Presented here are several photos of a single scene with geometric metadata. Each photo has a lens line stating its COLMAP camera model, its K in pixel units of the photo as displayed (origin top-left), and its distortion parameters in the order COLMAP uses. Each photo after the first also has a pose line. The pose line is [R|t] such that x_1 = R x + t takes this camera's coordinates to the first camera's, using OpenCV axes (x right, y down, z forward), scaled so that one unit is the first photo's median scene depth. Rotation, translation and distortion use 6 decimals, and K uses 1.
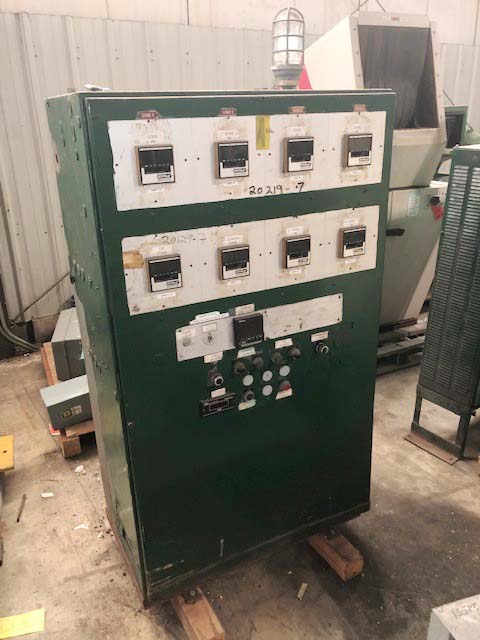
lens RADIAL K [[515.5, 0, 241.3], [0, 515.5, 319.9], [0, 0, 1]] dist [0.015317, -0.014046]
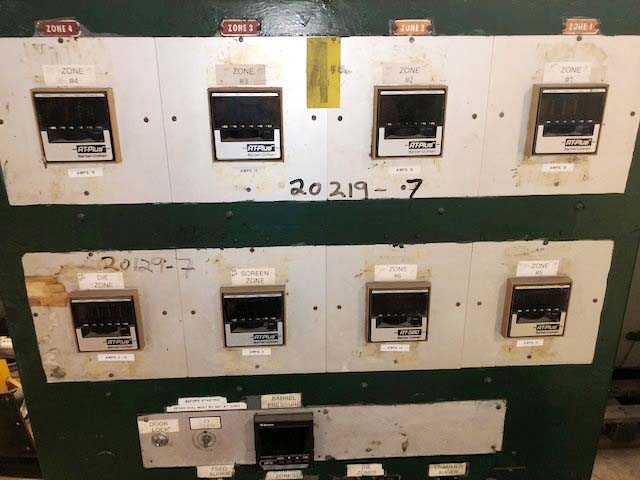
lens RADIAL K [[515.5, 0, 322.0], [0, 515.5, 235.5], [0, 0, 1]] dist [0.015317, -0.014046]
pose [[0.910733, 0.157834, -0.381646, 0.222454], [-0.173612, 0.984789, -0.007026, -0.192975], [0.374732, 0.072657, 0.924282, 0.520788]]
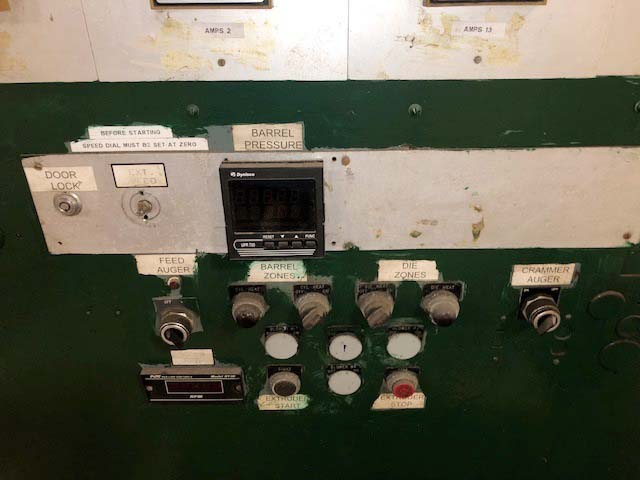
lens RADIAL K [[515.5, 0, 319.1], [0, 515.5, 241.4], [0, 0, 1]] dist [0.015317, -0.014046]
pose [[0.889794, 0.235312, -0.391018, 0.167826], [-0.180990, 0.968508, 0.170983, -0.018927], [0.418938, -0.081369, 0.904362, 0.743160]]
